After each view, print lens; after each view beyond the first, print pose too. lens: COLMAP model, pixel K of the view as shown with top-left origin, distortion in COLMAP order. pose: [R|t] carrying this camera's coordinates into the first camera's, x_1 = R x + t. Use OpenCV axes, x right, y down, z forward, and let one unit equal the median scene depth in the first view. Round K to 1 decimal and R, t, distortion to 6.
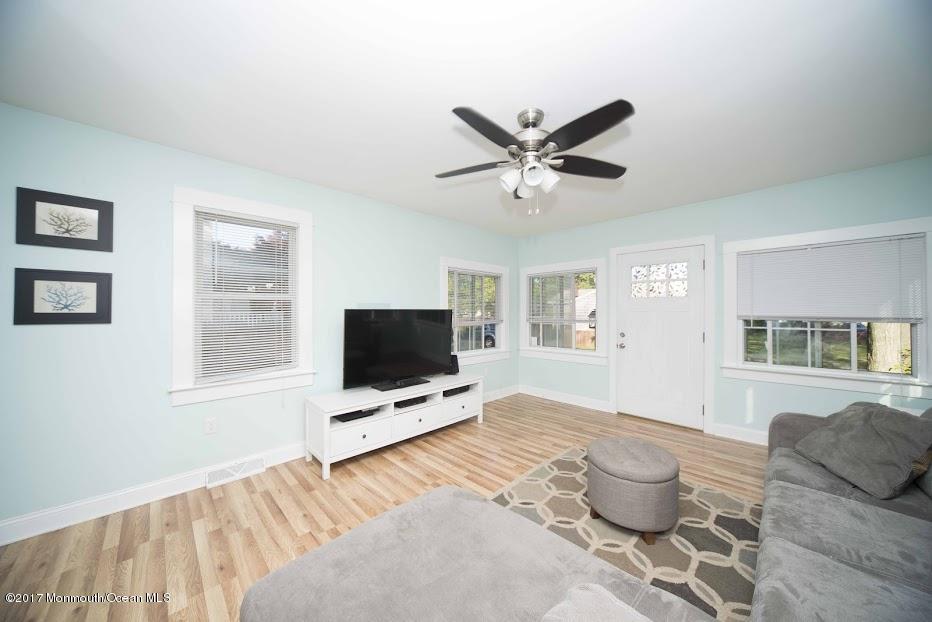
lens RADIAL K [[318.6, 0, 466.0], [0, 318.6, 311.0], [0, 0, 1]] dist [-0.009455, 0.000474]
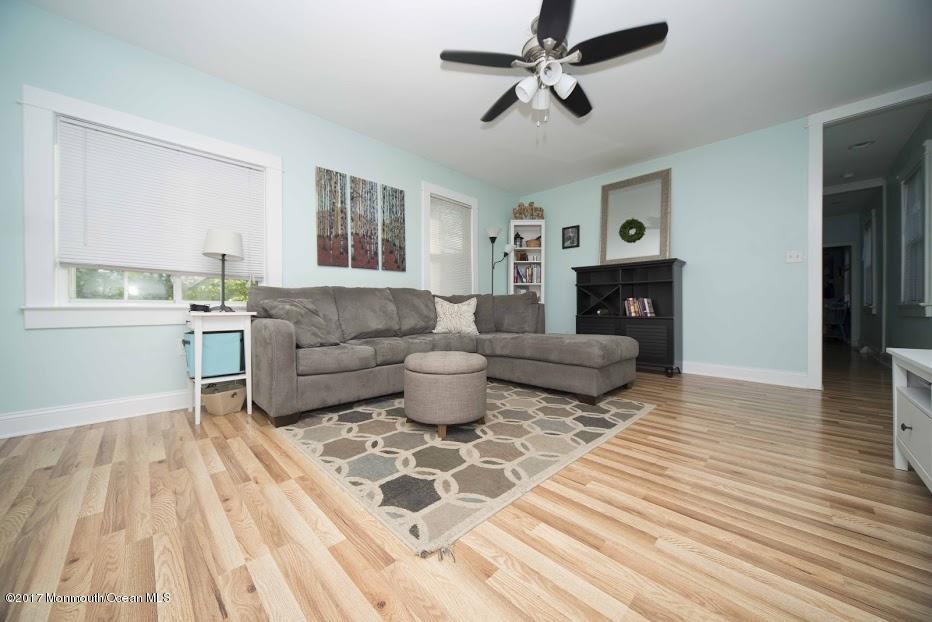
lens RADIAL K [[329.7, 0, 458.5], [0, 329.7, 310.4], [0, 0, 1]] dist [-0.008546, 0.000341]
pose [[-0.999966, 0.004438, 0.007009, 0.351341], [0.004460, 0.999985, 0.003071, 0.219167], [-0.006995, 0.003103, -0.999971, 1.518466]]
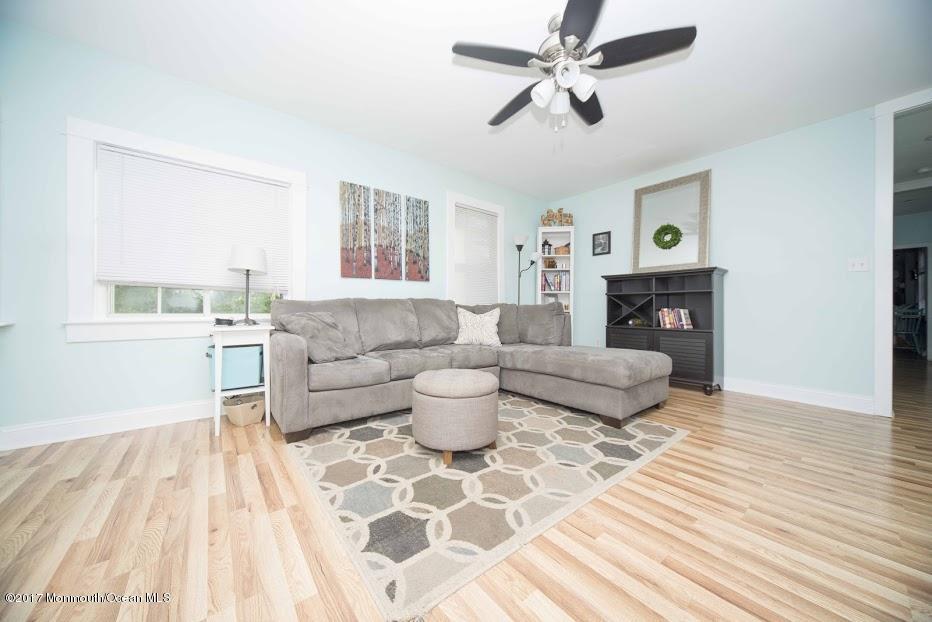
lens RADIAL K [[318.6, 0, 466.0], [0, 318.6, 311.0], [0, 0, 1]] dist [-0.009455, 0.000474]
pose [[-0.994893, -0.000524, 0.100932, 0.291928], [-0.000429, 0.999999, 0.000970, 0.181817], [-0.100933, 0.000922, -0.994893, 1.456411]]
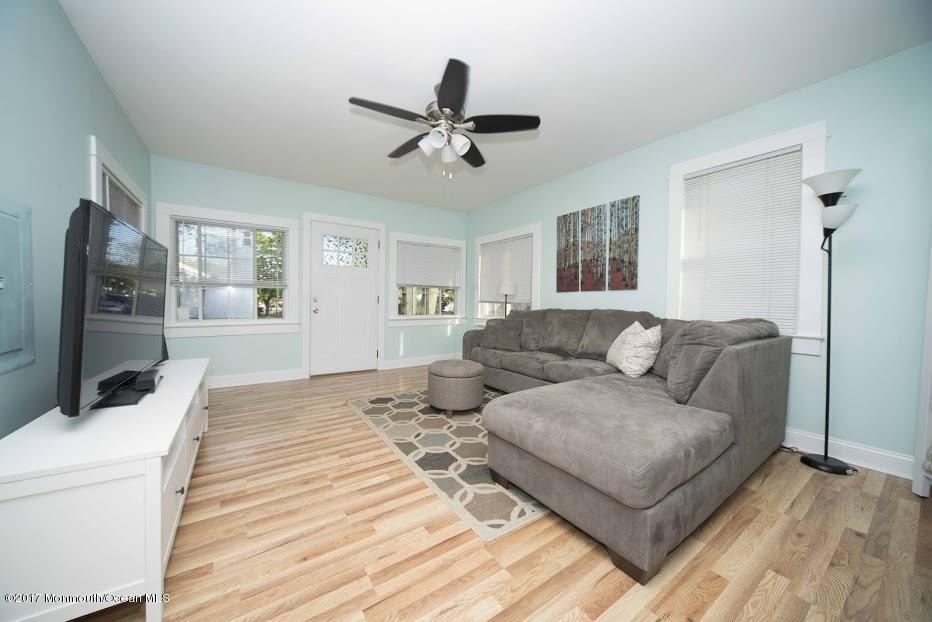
lens RADIAL K [[329.7, 0, 458.5], [0, 329.7, 310.4], [0, 0, 1]] dist [-0.008546, 0.000341]
pose [[0.185213, -0.021903, 0.982454, -0.721584], [-0.016521, 0.999541, 0.025399, 0.114807], [-0.982560, -0.020936, 0.184766, 0.531565]]
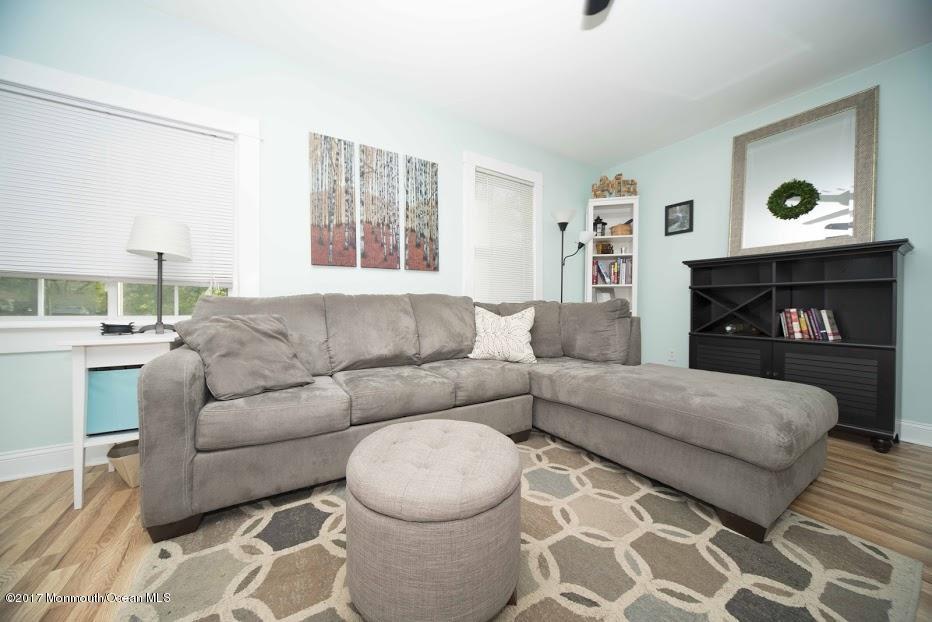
lens RADIAL K [[318.6, 0, 466.0], [0, 318.6, 311.0], [0, 0, 1]] dist [-0.009455, 0.000474]
pose [[-0.975198, -0.005267, 0.221270, 0.274820], [-0.002715, 0.999926, 0.011834, 0.171066], [-0.221316, 0.010940, -0.975141, 1.089324]]
